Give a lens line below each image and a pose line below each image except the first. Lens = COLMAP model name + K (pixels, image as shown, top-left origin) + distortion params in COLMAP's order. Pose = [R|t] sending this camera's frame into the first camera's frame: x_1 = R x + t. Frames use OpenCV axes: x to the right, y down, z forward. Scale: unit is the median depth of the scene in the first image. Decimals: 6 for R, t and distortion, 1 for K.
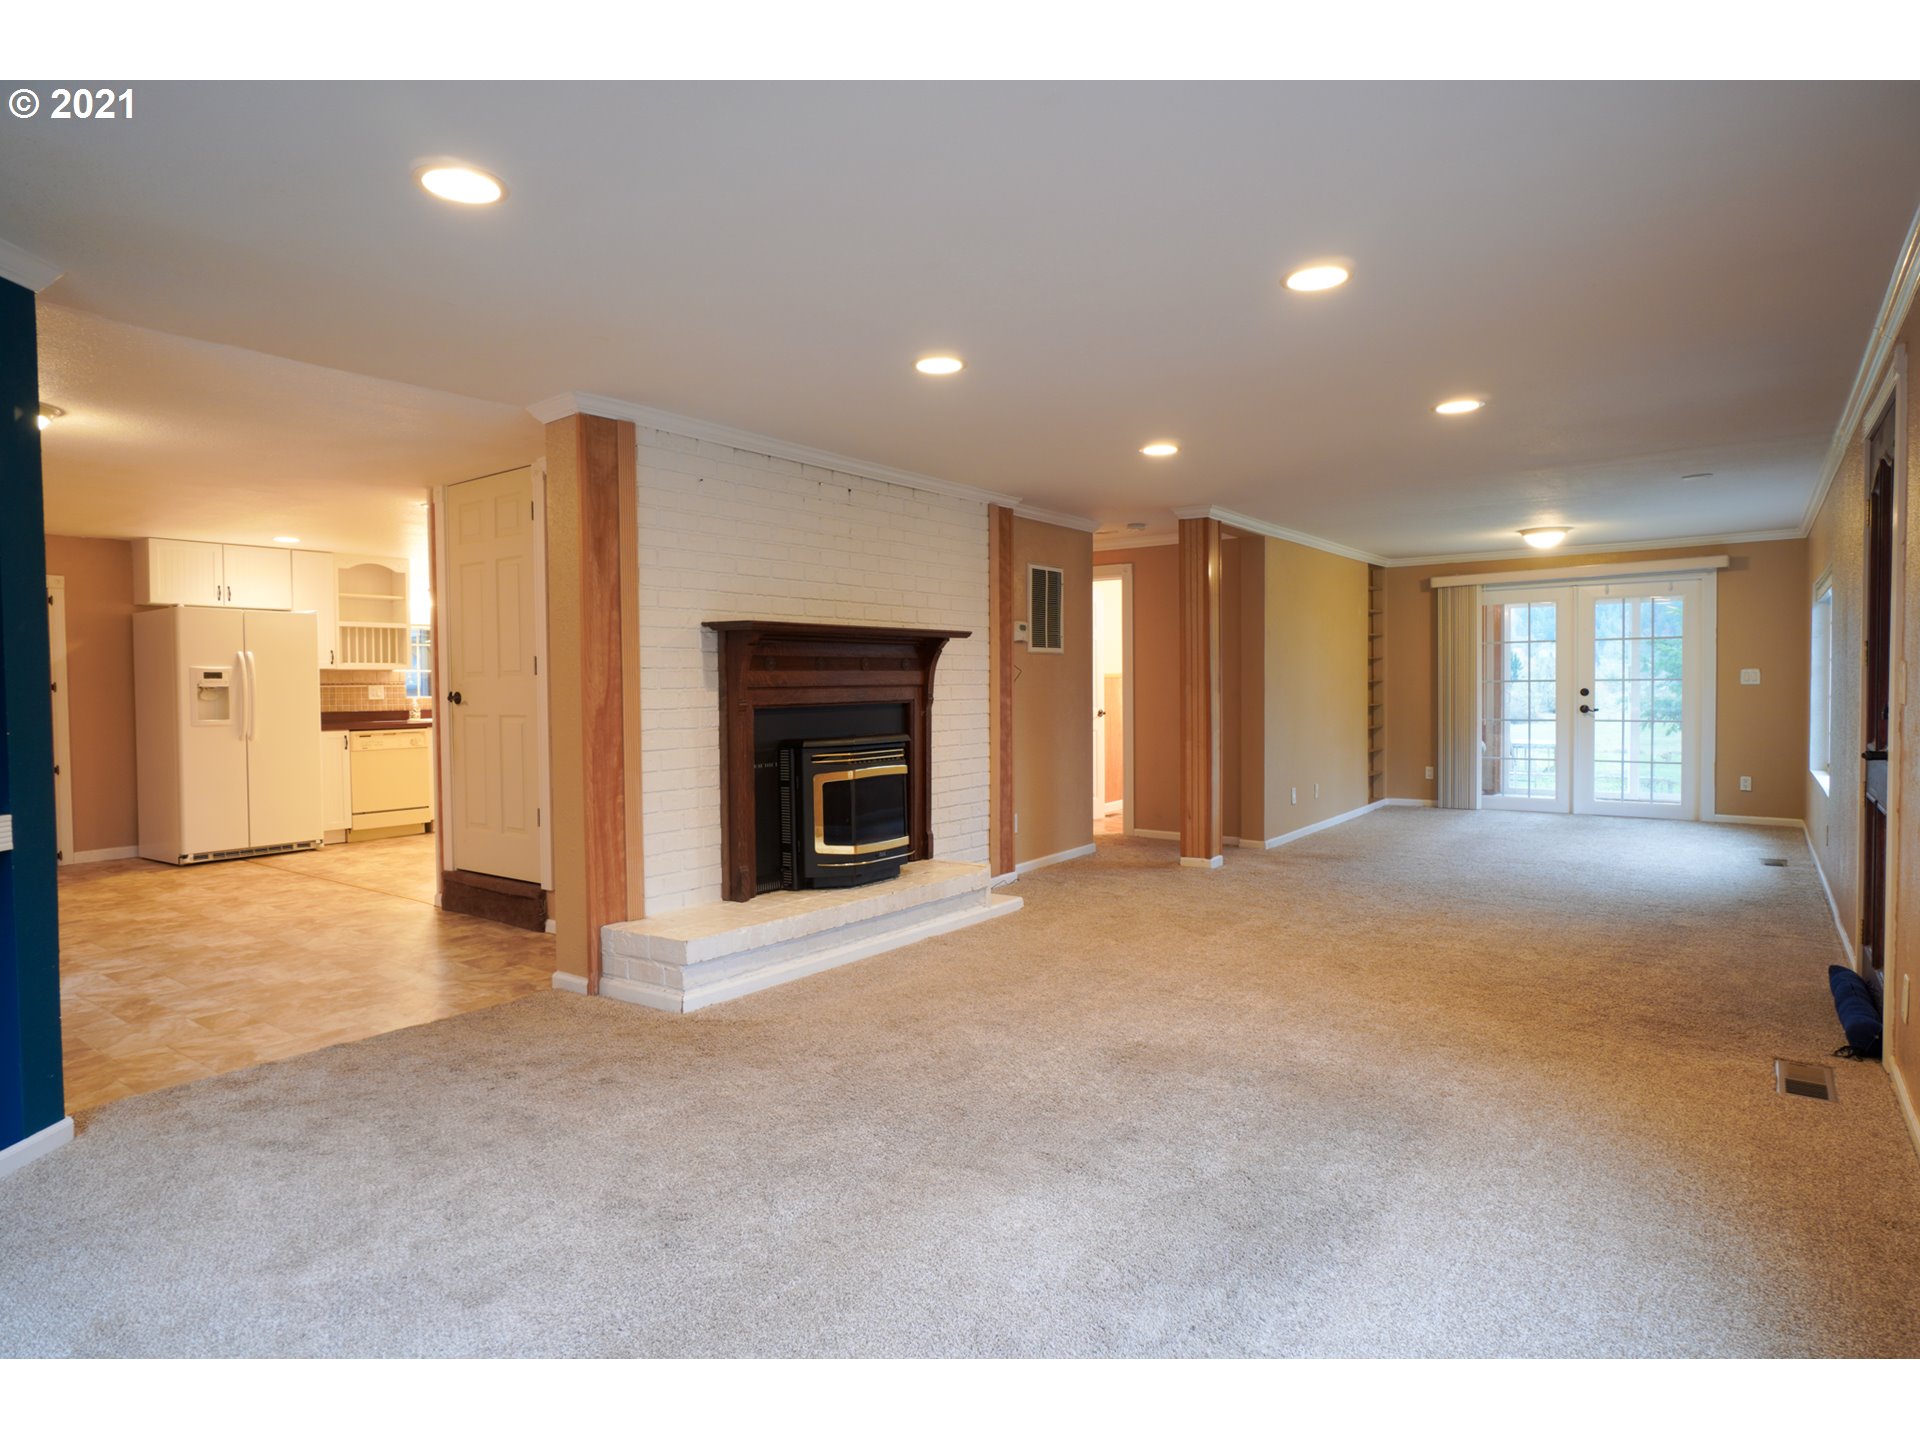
lens RADIAL K [[1071.1, 0, 961.1], [0, 1071.1, 717.8], [0, 0, 1]] dist [0.002340, 0.000233]
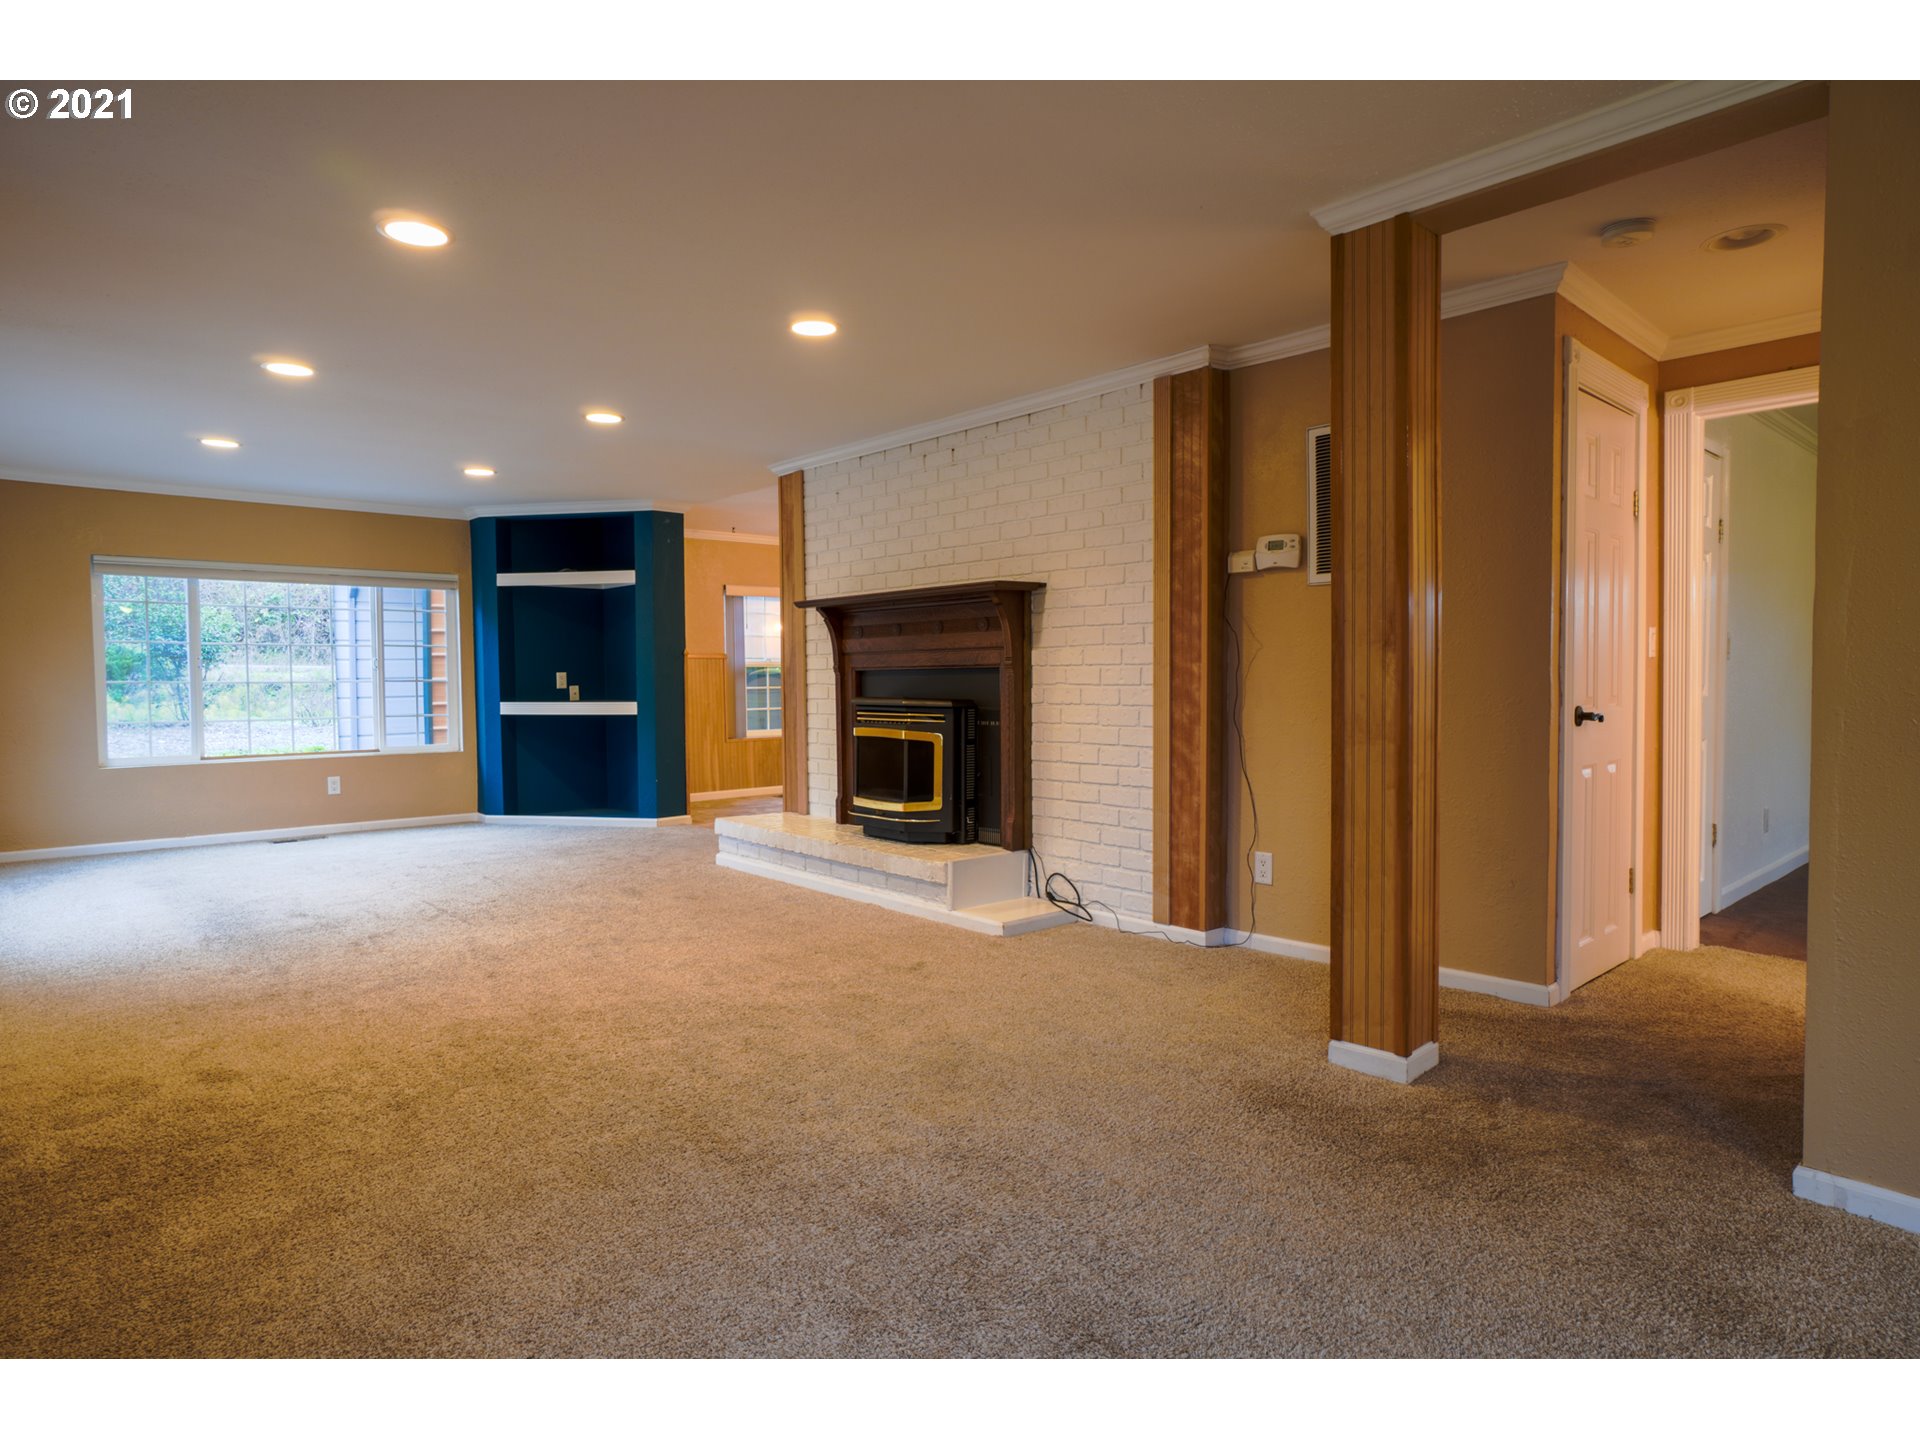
lens RADIAL K [[1071.1, 0, 960.8], [0, 1071.1, 707.0], [0, 0, 1]] dist [0.002340, 0.000233]
pose [[-0.190493, 0.038929, -0.980916, 1.071478], [-0.025239, 0.998689, 0.044535, -0.025424], [0.981364, 0.033241, -0.189260, 1.480843]]
